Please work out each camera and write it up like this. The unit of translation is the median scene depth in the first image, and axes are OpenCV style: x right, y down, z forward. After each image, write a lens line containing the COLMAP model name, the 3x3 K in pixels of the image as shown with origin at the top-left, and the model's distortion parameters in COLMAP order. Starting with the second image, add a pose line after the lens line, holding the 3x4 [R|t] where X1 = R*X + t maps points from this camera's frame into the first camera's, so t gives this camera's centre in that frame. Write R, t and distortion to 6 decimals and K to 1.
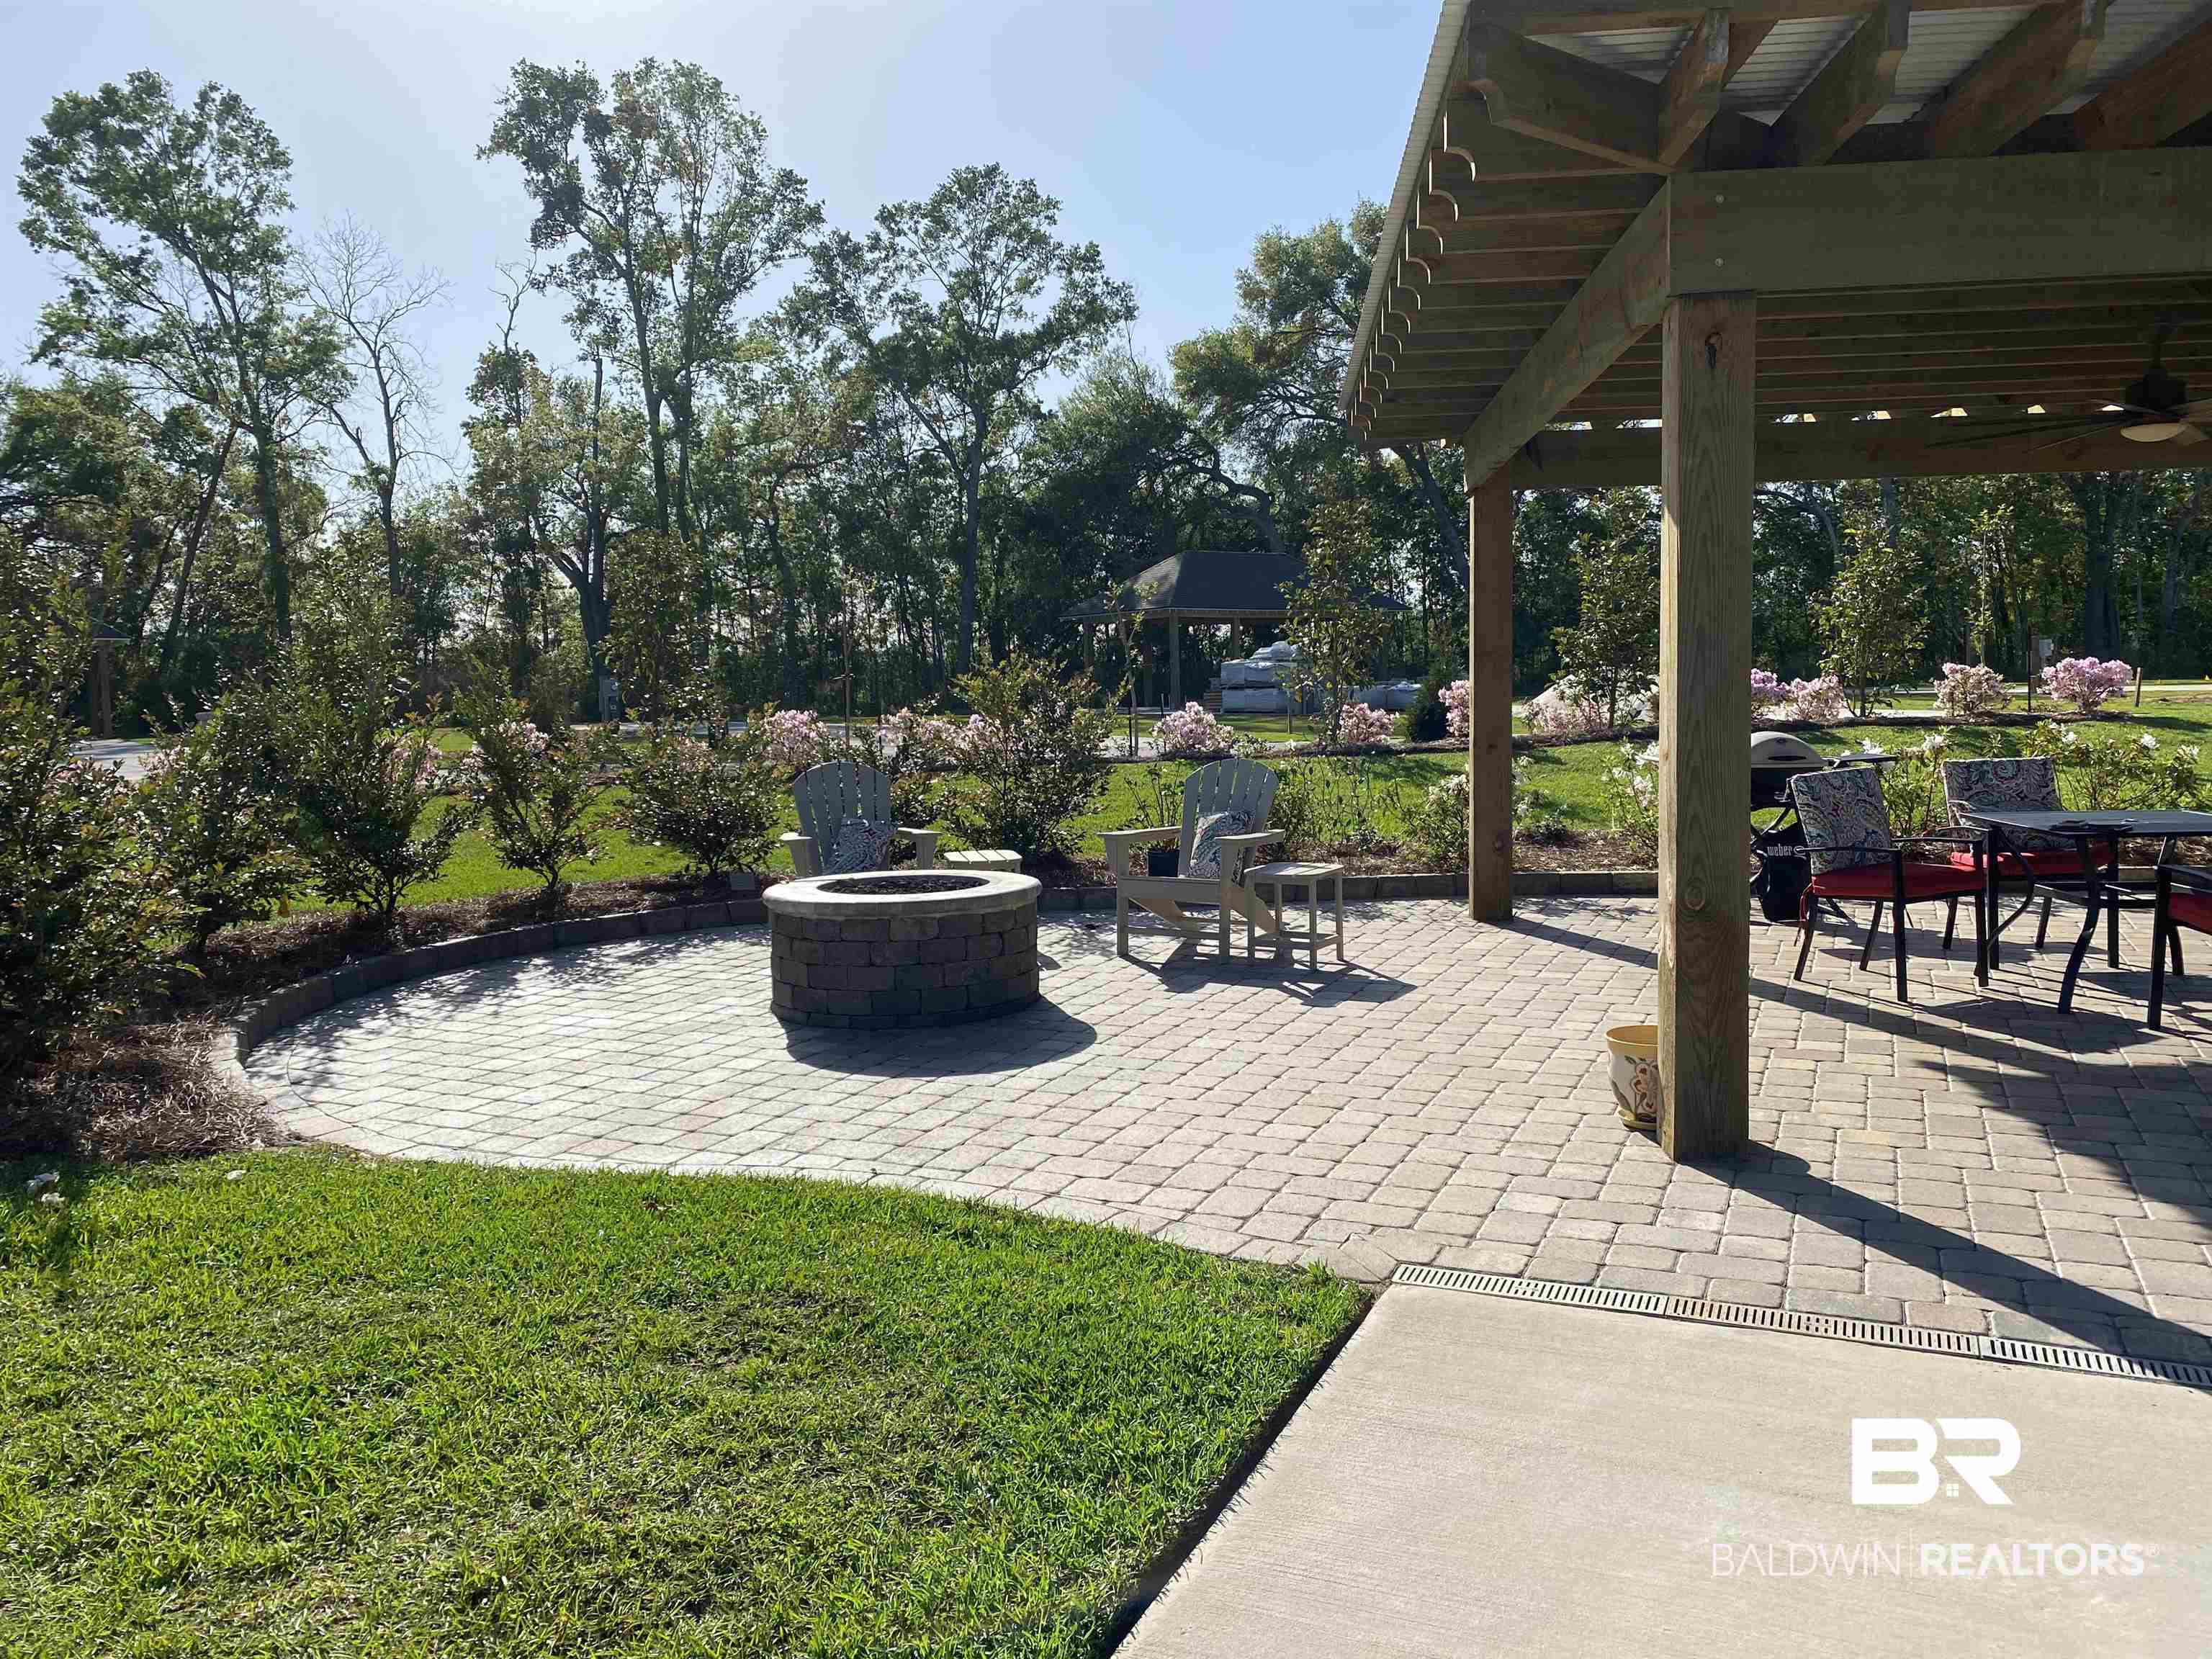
lens RADIAL K [[1681.0, 0, 1109.7], [0, 1681.0, 827.5], [0, 0, 1]] dist [-0.010391, -0.012172]
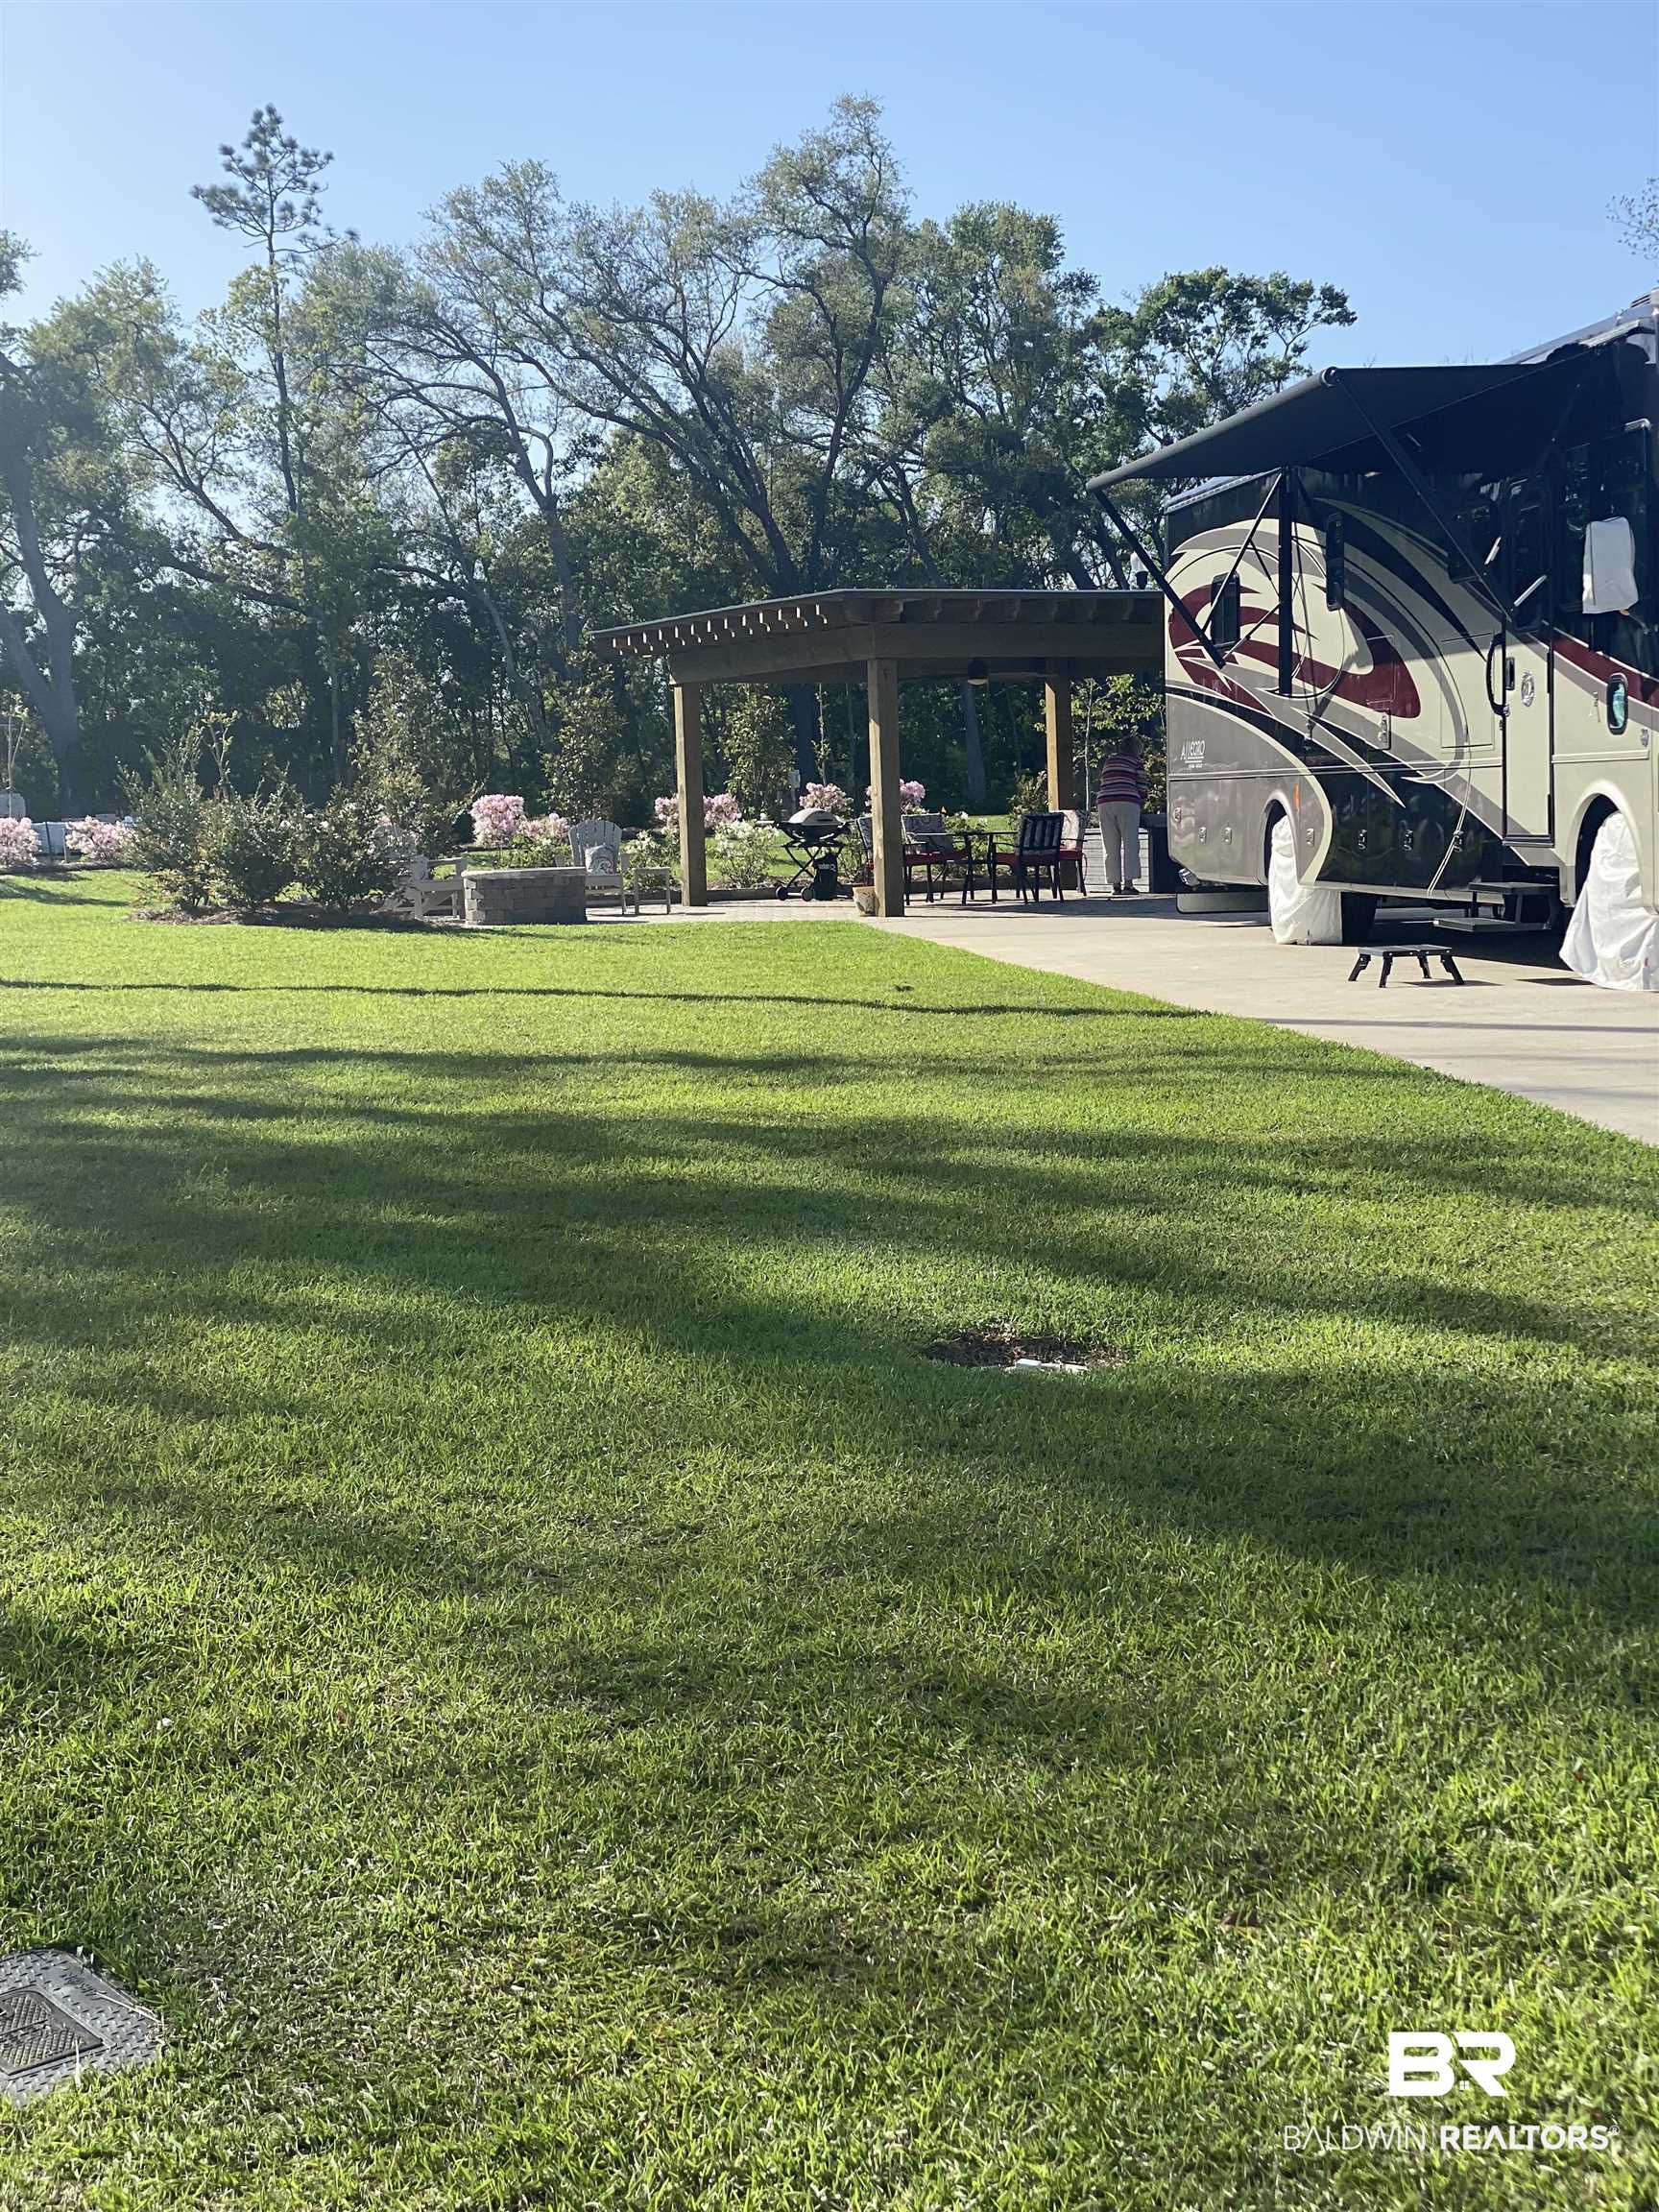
lens RADIAL K [[3296.0, 0, 830.8], [0, 3296.0, 1109.5], [0, 0, 1]] dist [0.022150, 0.000000]
pose [[0.847205, -0.047890, 0.529104, -0.876702], [0.053039, 0.998578, 0.005456, 0.146470], [-0.528613, 0.023441, 0.848539, -1.215517]]
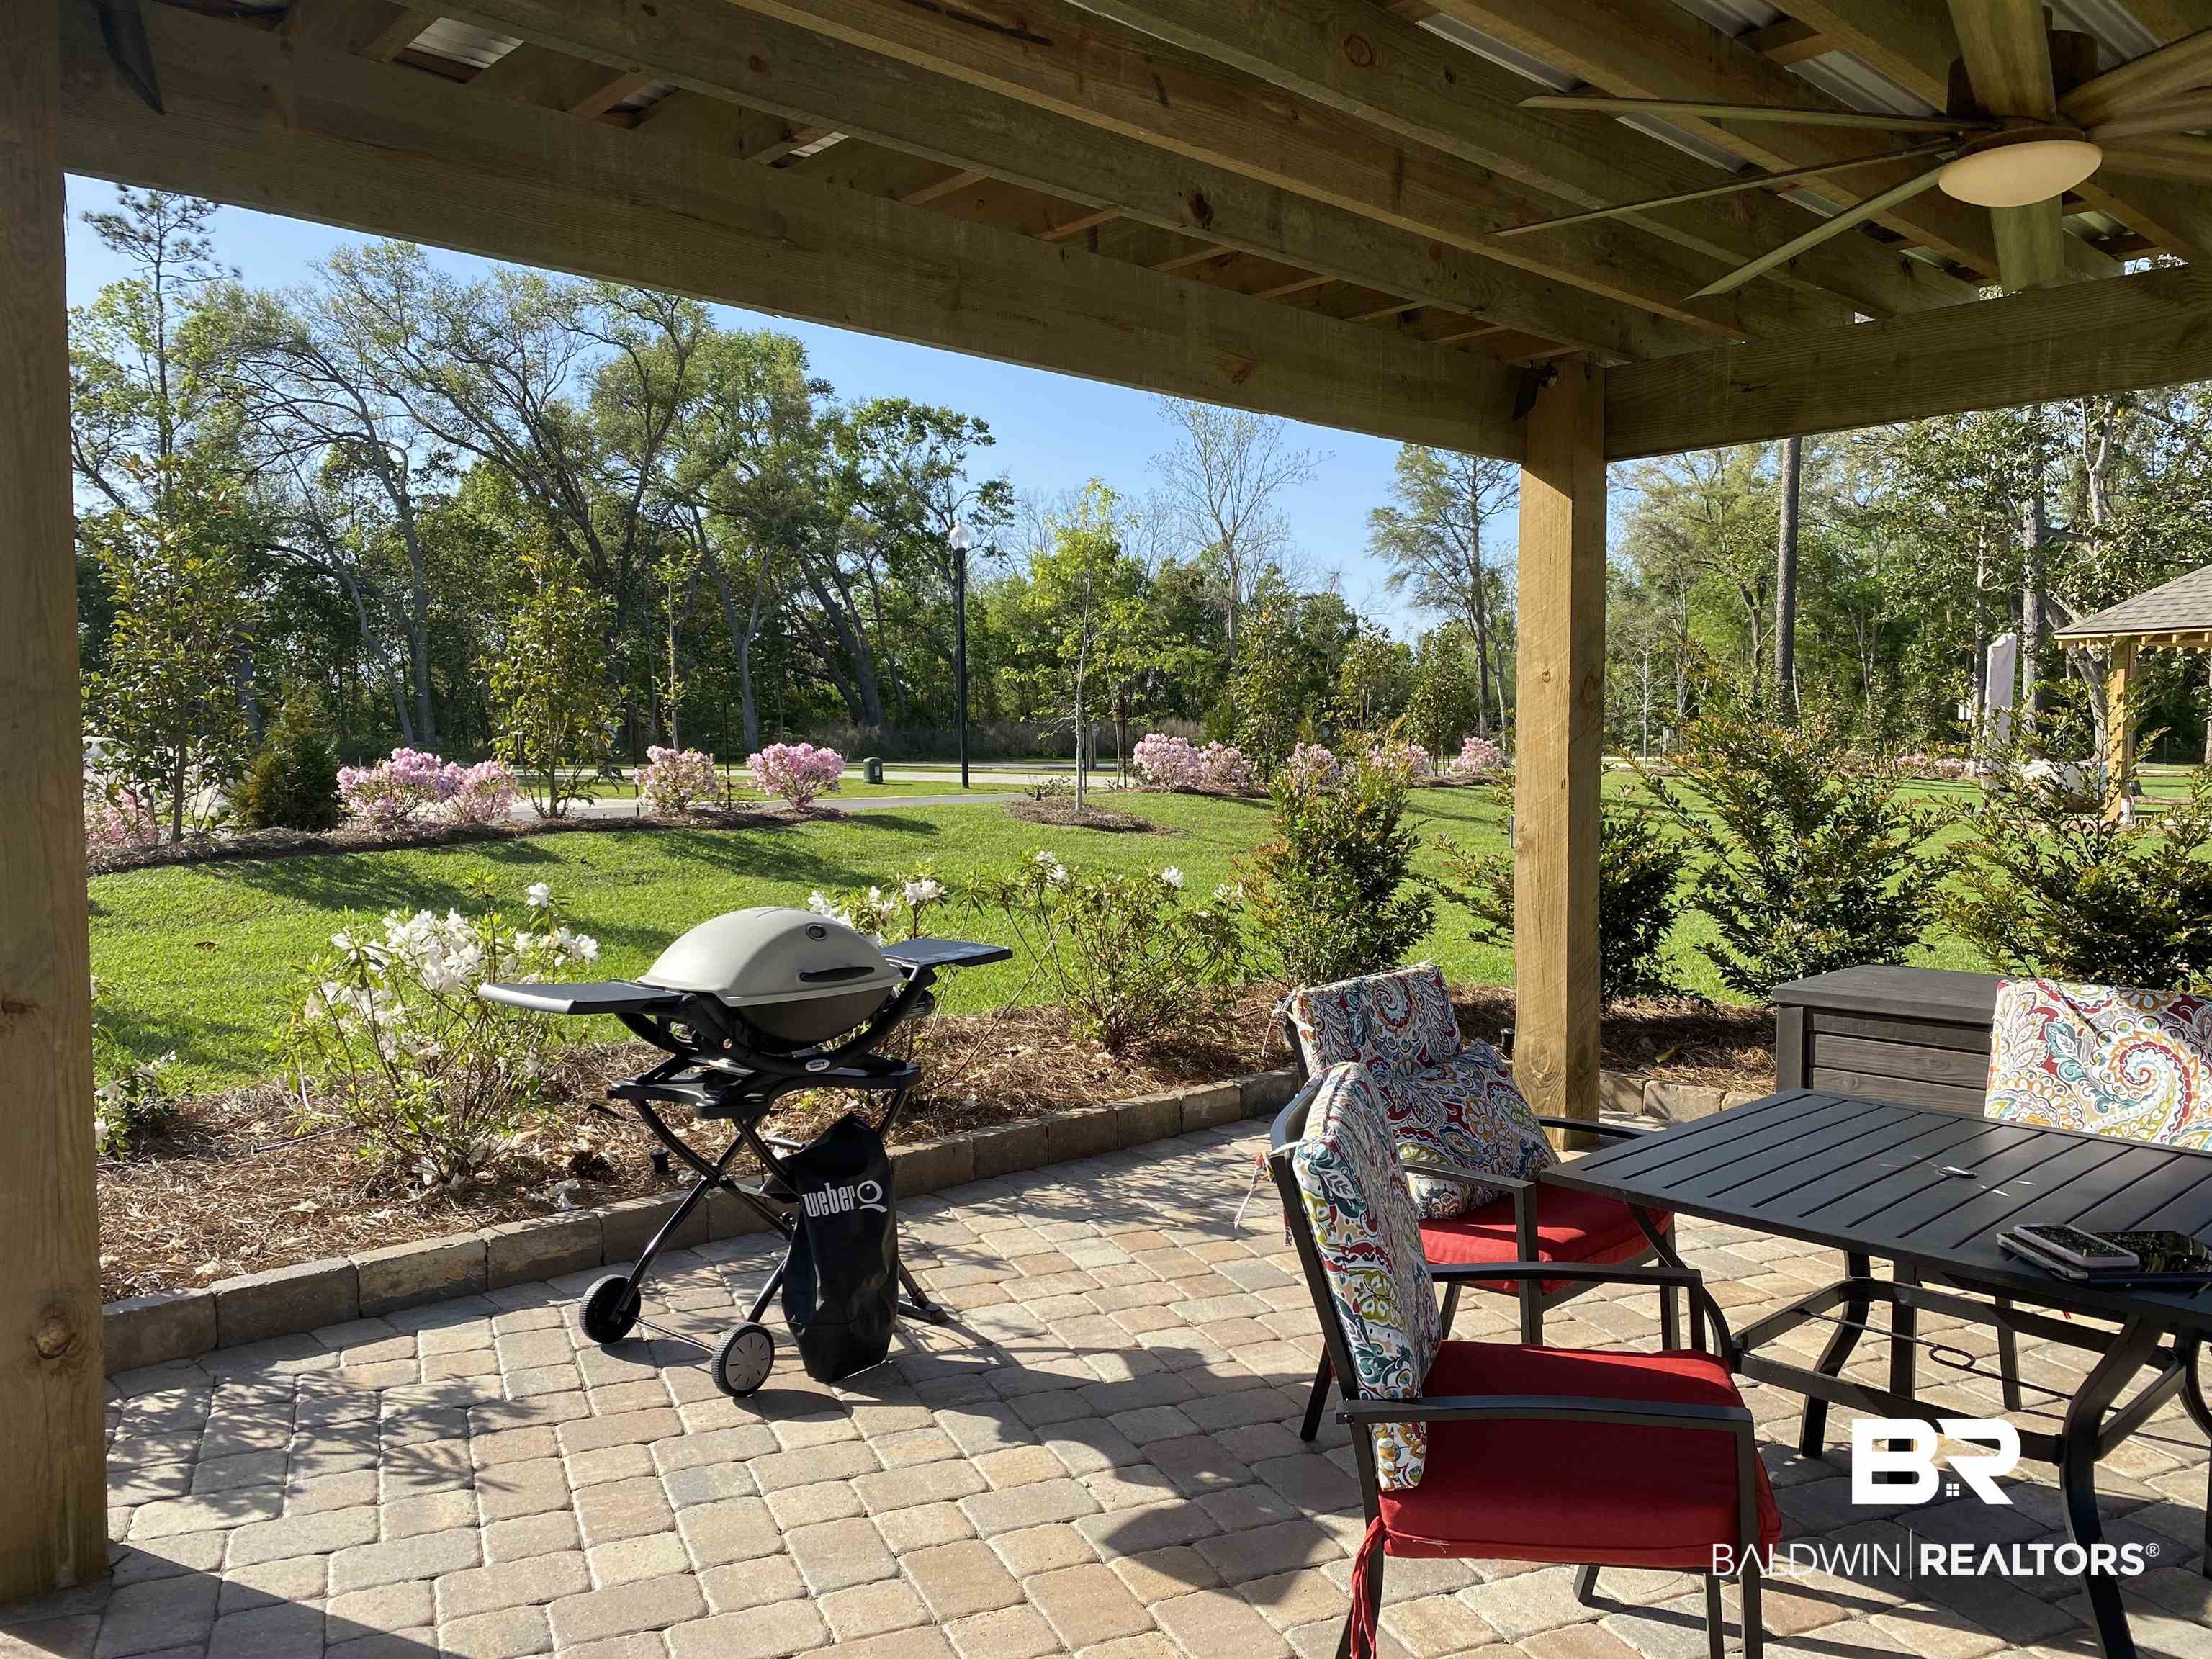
lens RADIAL K [[1681.0, 0, 1115.0], [0, 1681.0, 837.5], [0, 0, 1]] dist [-0.010391, -0.012172]
pose [[0.663413, -0.015996, 0.748082, 0.071047], [0.046275, 0.998735, -0.019681, -0.032245], [-0.746821, 0.047674, 0.663314, 0.341997]]
